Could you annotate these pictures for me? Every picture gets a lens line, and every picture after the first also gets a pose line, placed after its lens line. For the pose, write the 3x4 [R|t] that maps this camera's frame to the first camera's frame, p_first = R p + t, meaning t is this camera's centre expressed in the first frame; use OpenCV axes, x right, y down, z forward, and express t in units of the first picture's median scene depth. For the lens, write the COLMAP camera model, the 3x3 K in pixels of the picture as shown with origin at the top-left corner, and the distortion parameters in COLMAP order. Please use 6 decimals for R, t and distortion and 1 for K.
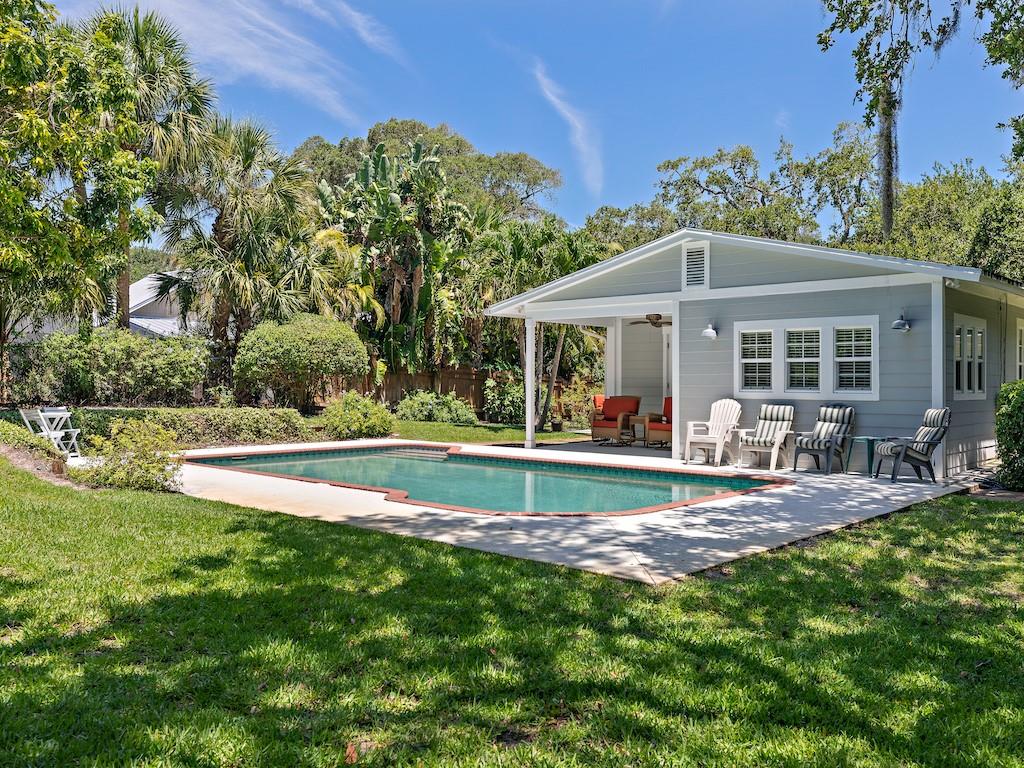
lens RADIAL K [[875.8, 0, 514.2], [0, 875.8, 382.8], [0, 0, 1]] dist [0.001284, -0.009176]
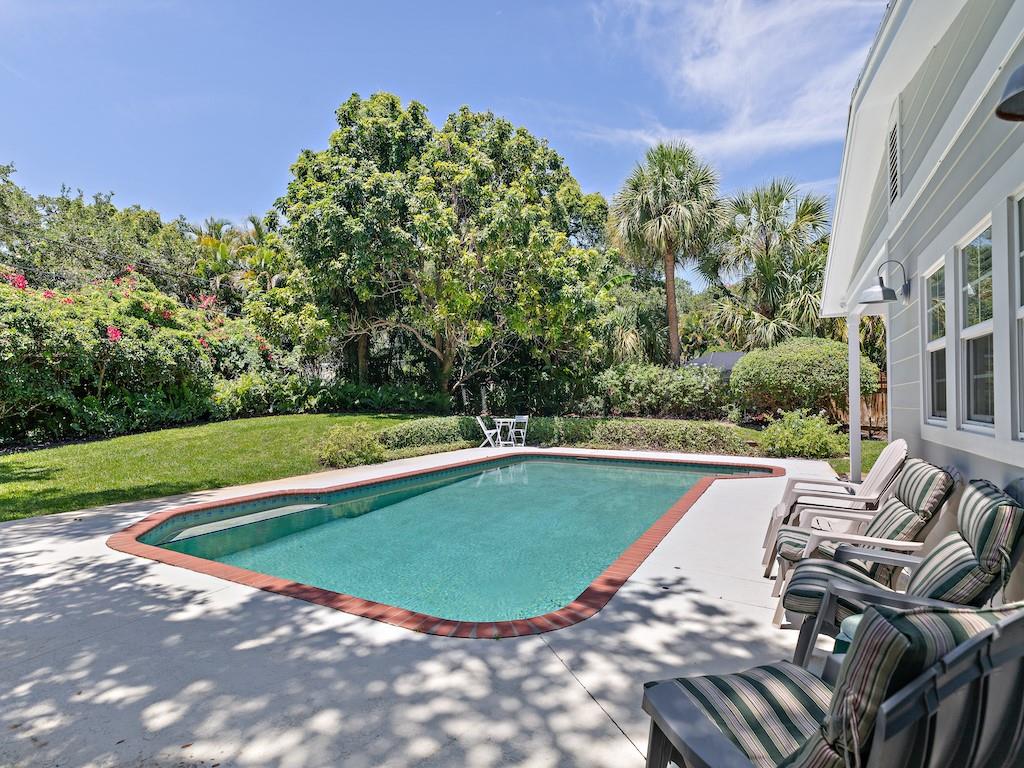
lens RADIAL K [[518.1, 0, 510.3], [0, 518.1, 389.0], [0, 0, 1]] dist [-0.001258, -0.000134]
pose [[0.231850, -0.022631, -0.972488, 0.331911], [0.000248, 0.999731, -0.023206, -0.001078], [0.972751, 0.005140, 0.231794, 0.555722]]
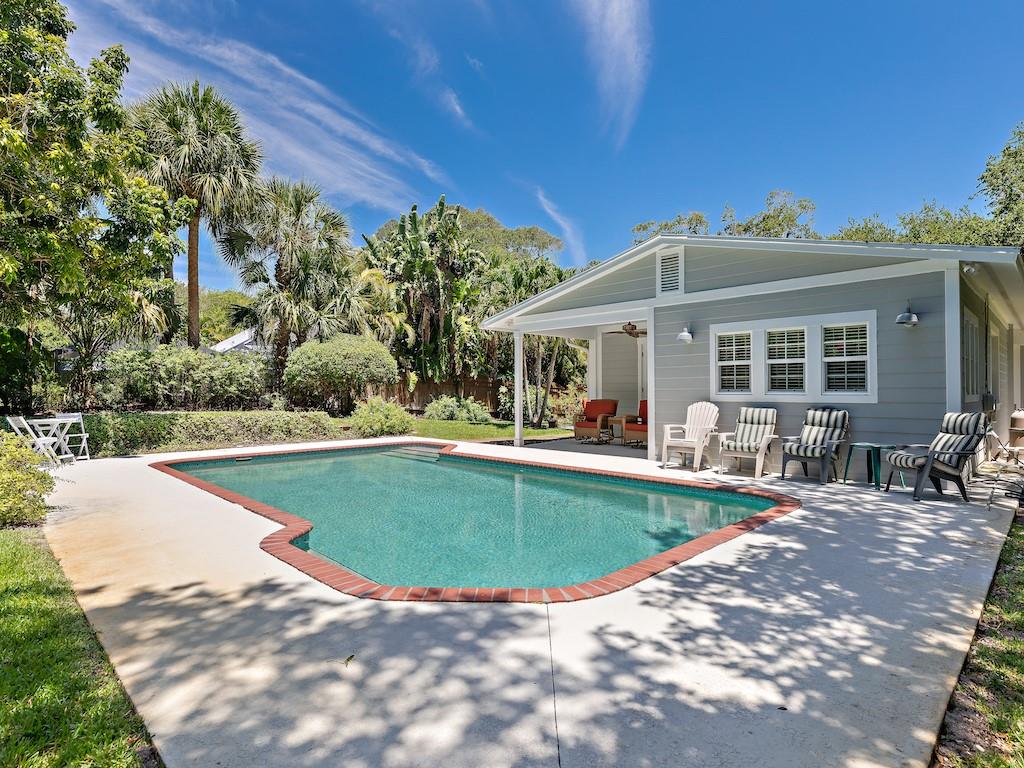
lens RADIAL K [[550.3, 0, 509.6], [0, 550.3, 387.6], [0, 0, 1]] dist [0.002300, 0.000780]
pose [[0.998165, -0.007740, -0.060059, 0.043757], [0.007406, 0.999956, -0.005774, 0.003017], [0.060101, 0.005319, 0.998178, 0.263639]]
